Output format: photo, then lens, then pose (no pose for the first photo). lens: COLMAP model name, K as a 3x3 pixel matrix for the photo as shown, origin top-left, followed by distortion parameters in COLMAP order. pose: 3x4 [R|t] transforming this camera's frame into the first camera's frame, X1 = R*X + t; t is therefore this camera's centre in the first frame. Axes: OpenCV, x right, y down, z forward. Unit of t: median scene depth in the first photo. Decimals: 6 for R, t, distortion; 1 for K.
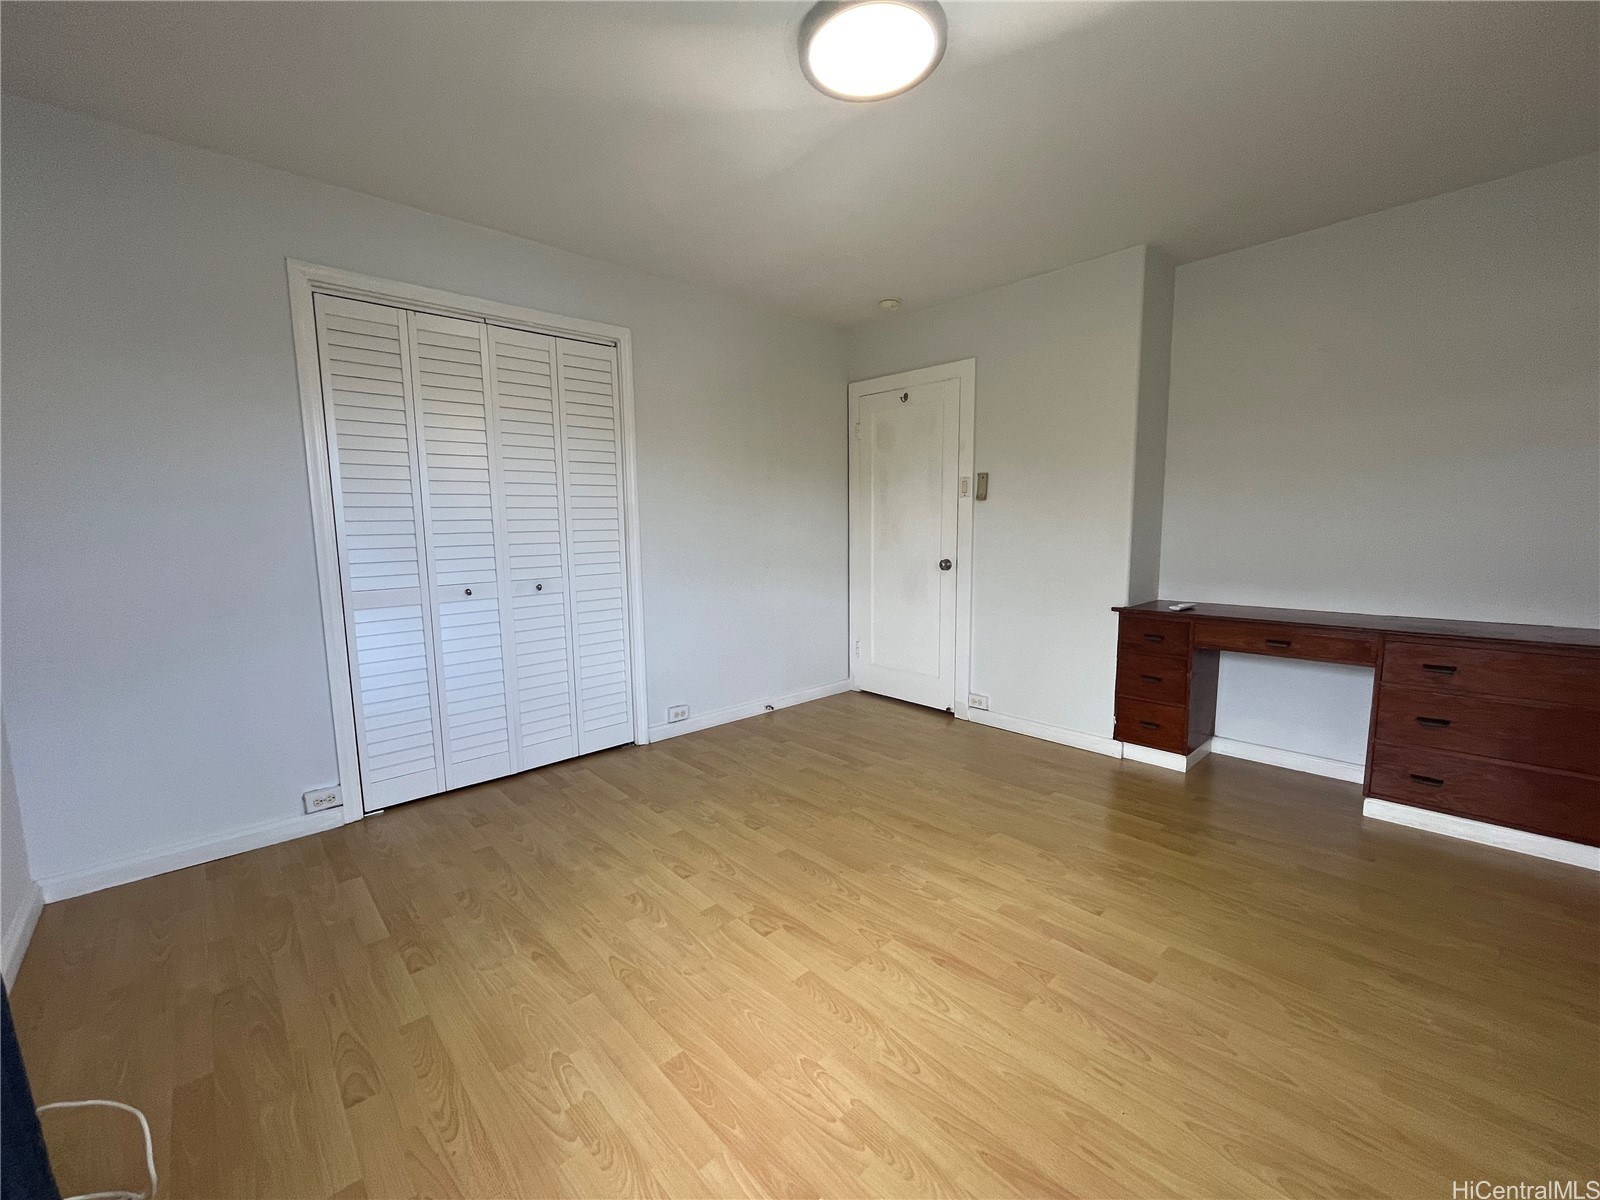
lens RADIAL K [[650.4, 0, 792.4], [0, 650.4, 597.4], [0, 0, 1]] dist [0.000050, 0.000025]
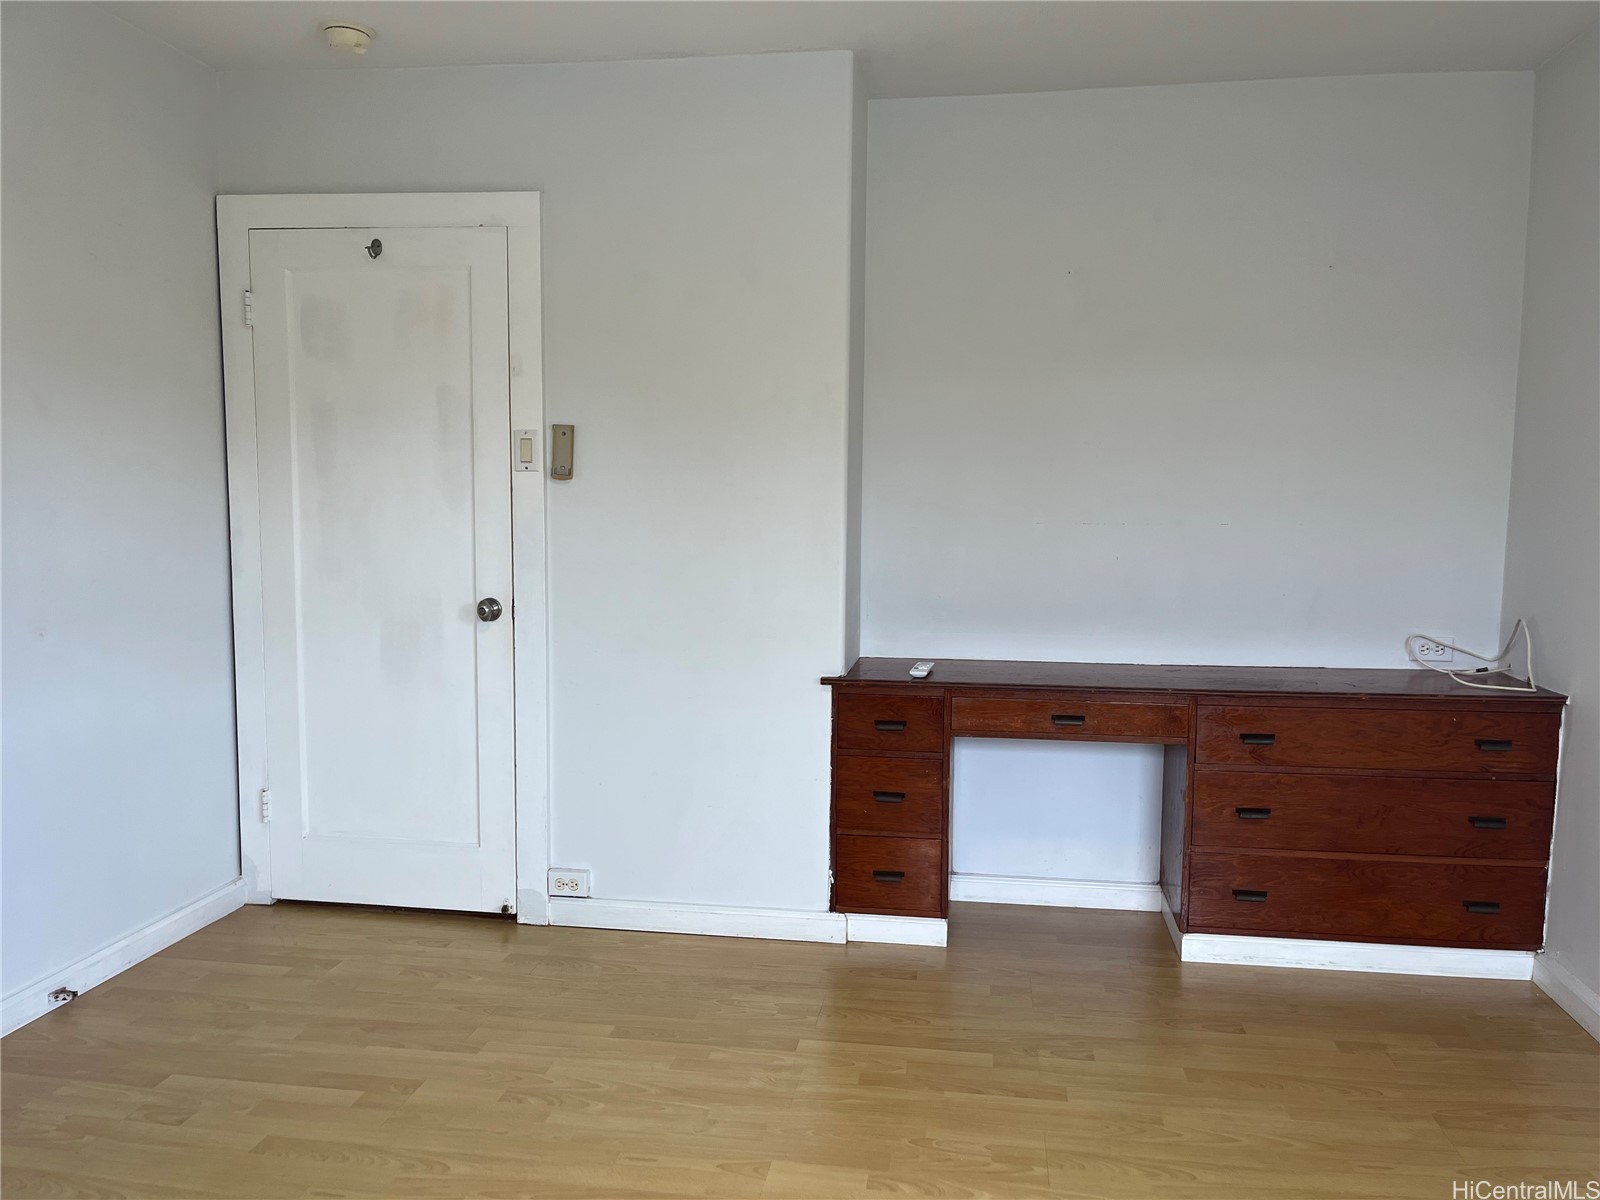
lens RADIAL K [[1213.8, 0, 798.0], [0, 1213.8, 603.0], [0, 0, 1]] dist [0.058184, -0.075884]
pose [[0.777450, -0.037980, 0.627797, -0.189200], [0.055577, 0.998419, -0.008423, -0.043343], [-0.626484, 0.041440, 0.778332, 0.193329]]
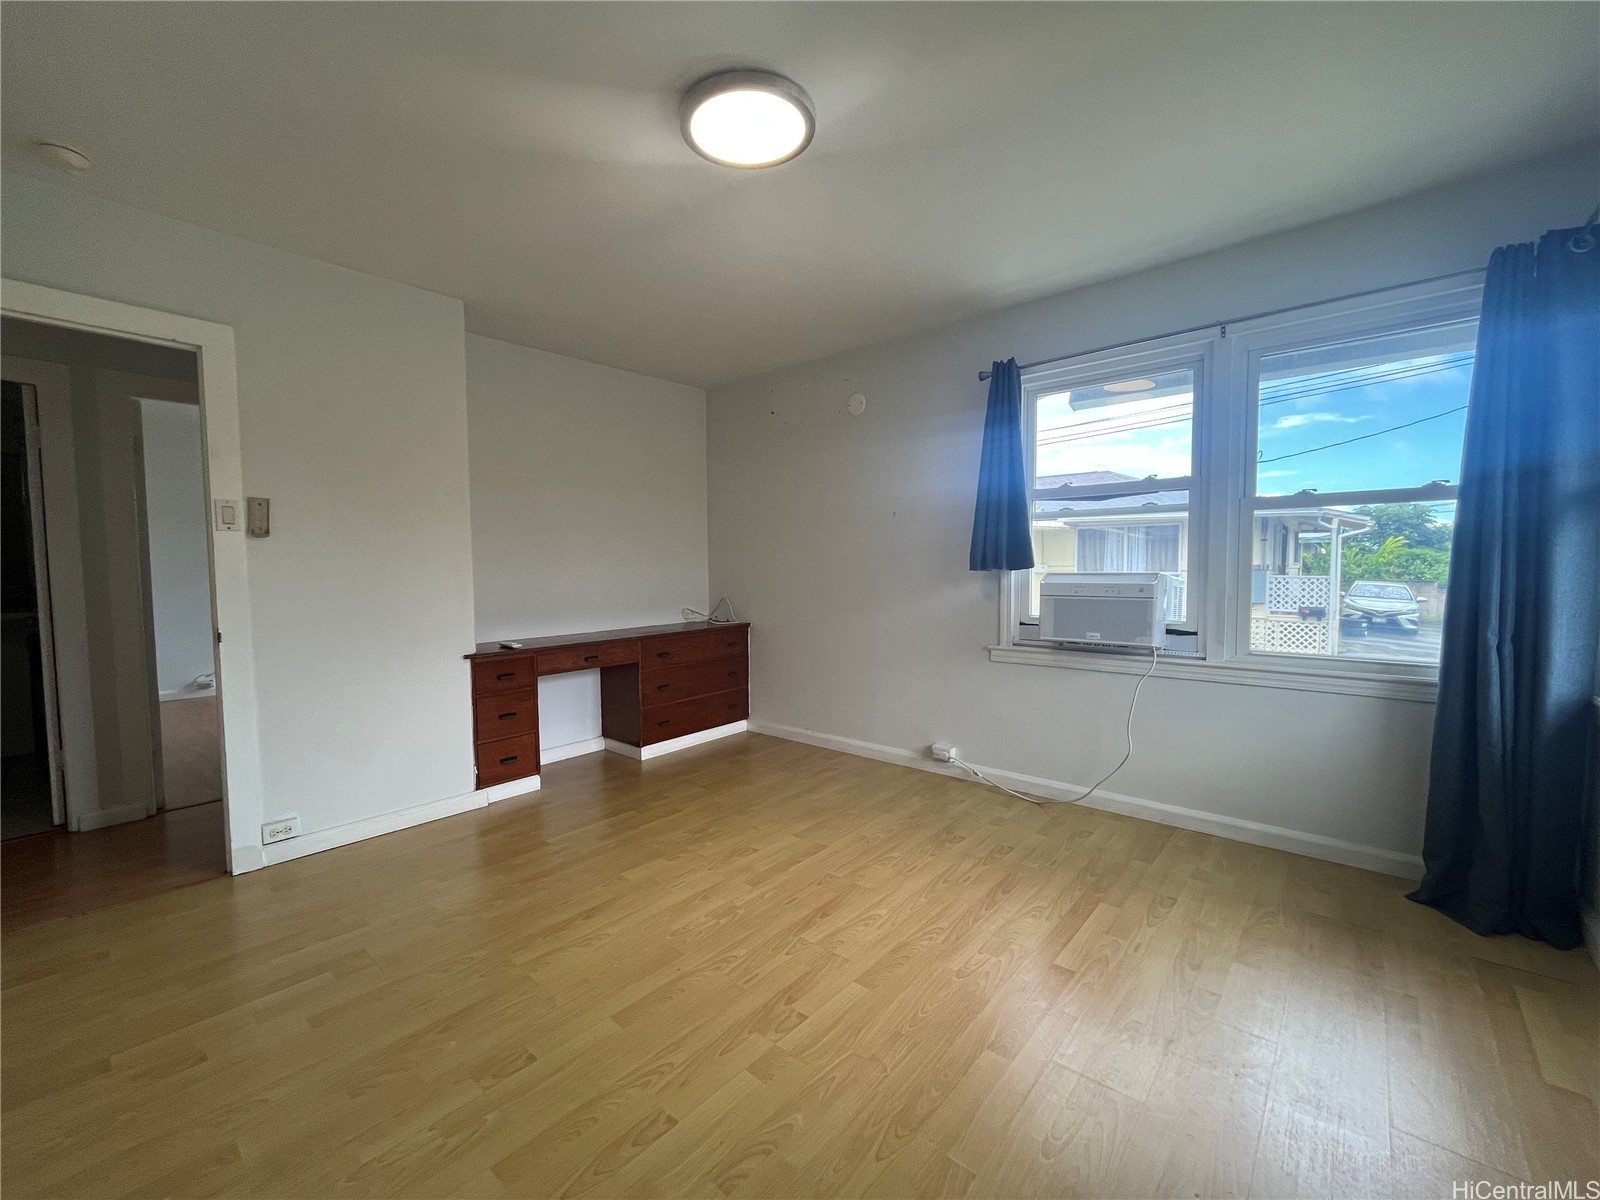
lens RADIAL K [[657.7, 0, 796.6], [0, 657.7, 601.0], [0, 0, 1]] dist [-0.003523, 0.000003]
pose [[-0.110383, -0.039121, 0.993119, -0.548839], [0.128952, 0.990215, 0.053339, -0.055377], [-0.985488, 0.133953, -0.104258, 0.622147]]
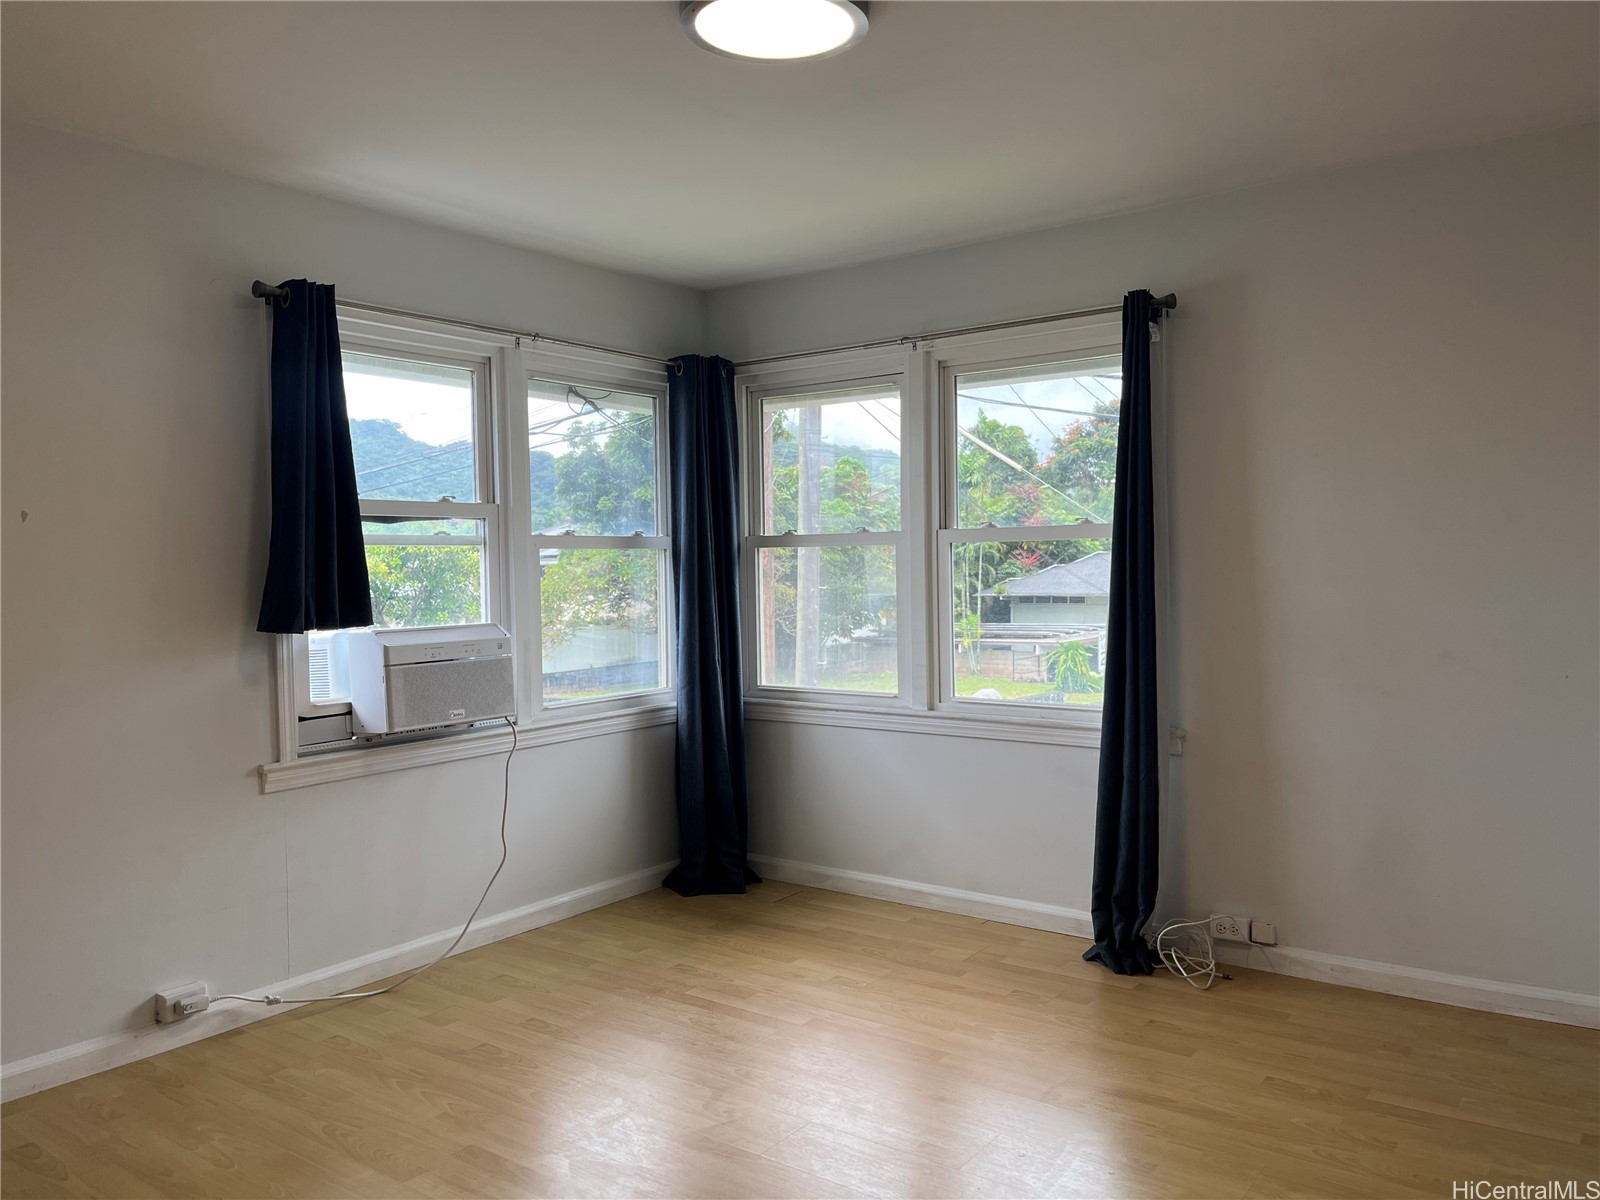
lens RADIAL K [[1213.8, 0, 798.0], [0, 1213.8, 603.0], [0, 0, 1]] dist [0.058184, -0.075884]
pose [[-0.977860, 0.032406, -0.206737, 0.232691], [0.001214, 0.988799, 0.149249, -0.200343], [0.209257, 0.145694, -0.966946, 1.377563]]
